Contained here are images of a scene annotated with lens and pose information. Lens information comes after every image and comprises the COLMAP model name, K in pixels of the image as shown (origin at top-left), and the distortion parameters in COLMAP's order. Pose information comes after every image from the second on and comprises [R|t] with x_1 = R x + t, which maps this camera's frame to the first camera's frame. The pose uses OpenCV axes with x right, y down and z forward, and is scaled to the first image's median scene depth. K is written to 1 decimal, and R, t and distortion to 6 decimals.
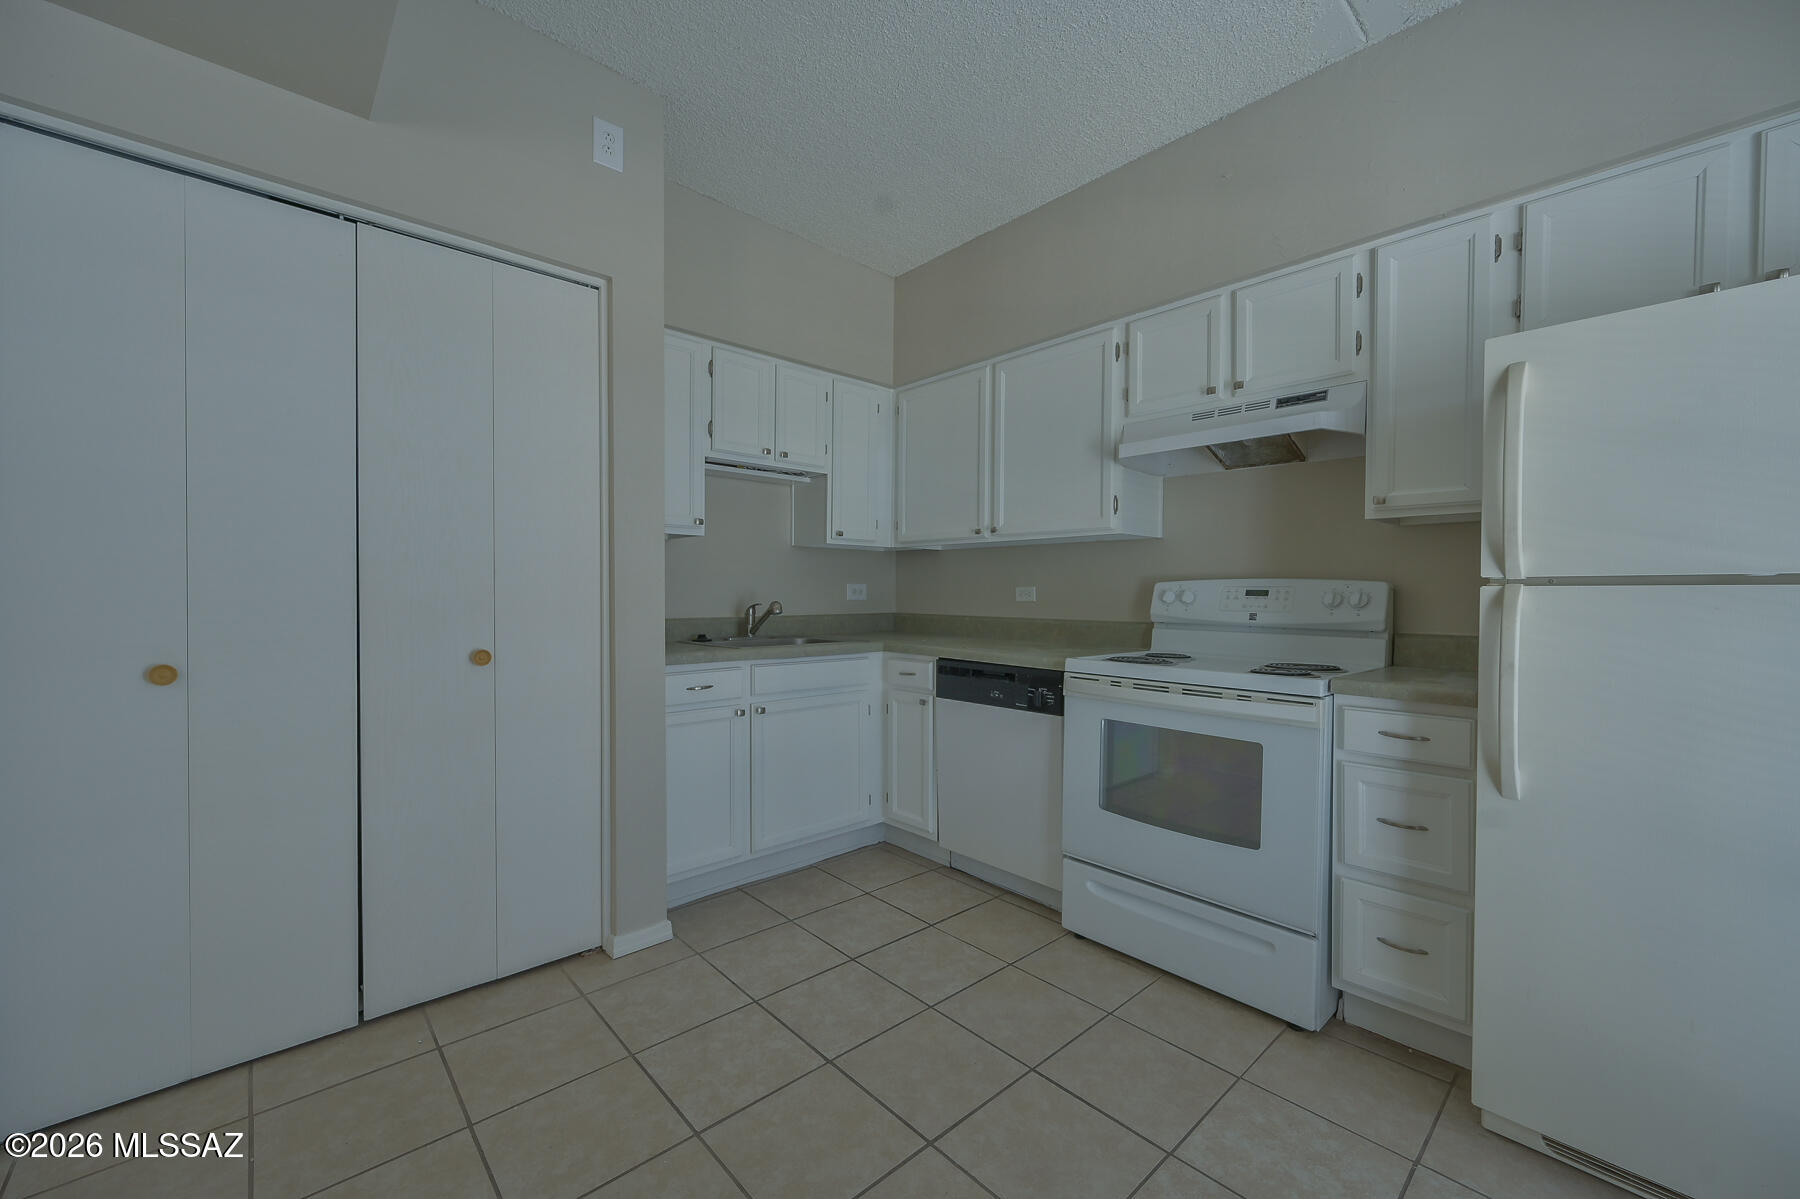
lens RADIAL K [[707.8, 0, 895.5], [0, 707.8, 604.5], [0, 0, 1]] dist [-0.001326, -0.000357]
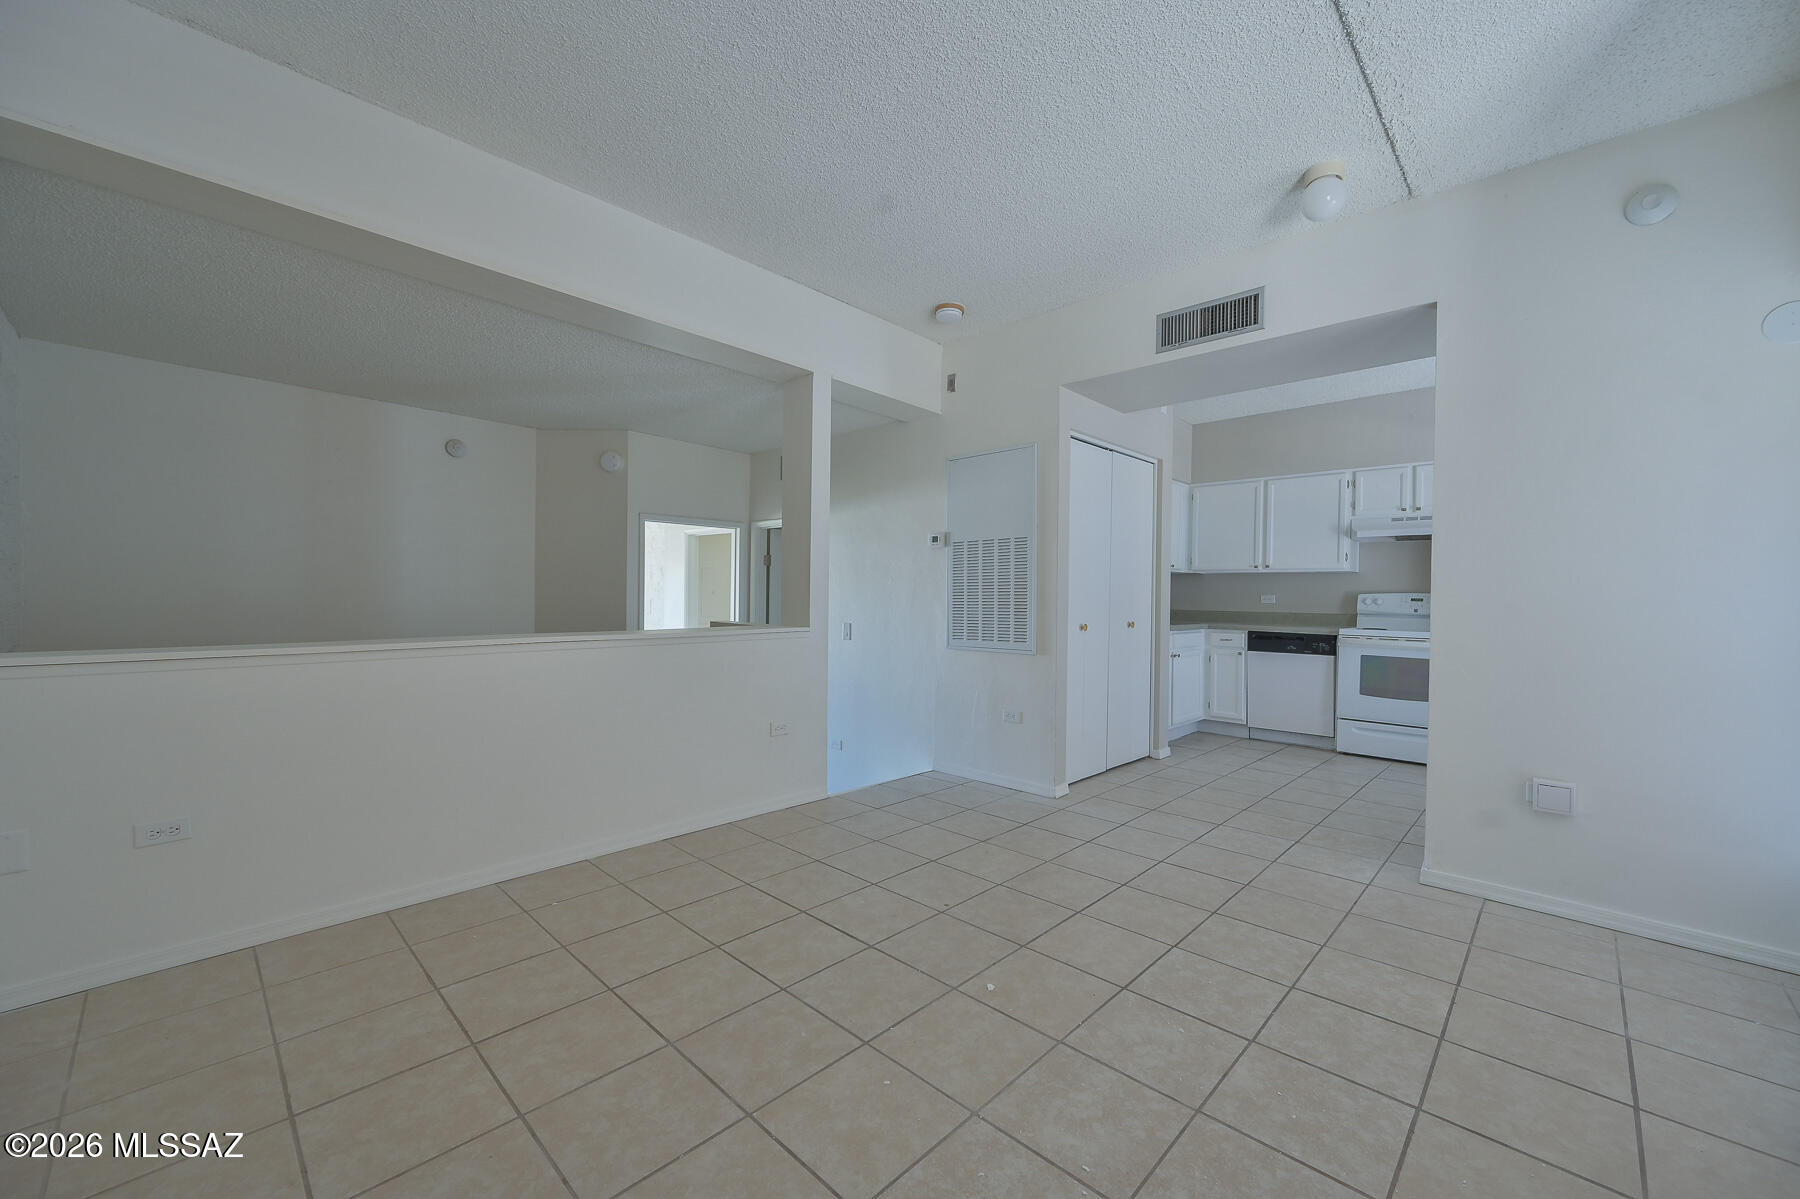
lens RADIAL K [[707.8, 0, 907.3], [0, 707.8, 599.7], [0, 0, 1]] dist [-0.001326, -0.000357]
pose [[0.999682, 0.005393, 0.024648, -1.114512], [-0.005132, 0.999930, -0.010635, 0.014575], [-0.024704, 0.010505, 0.999640, -1.132827]]
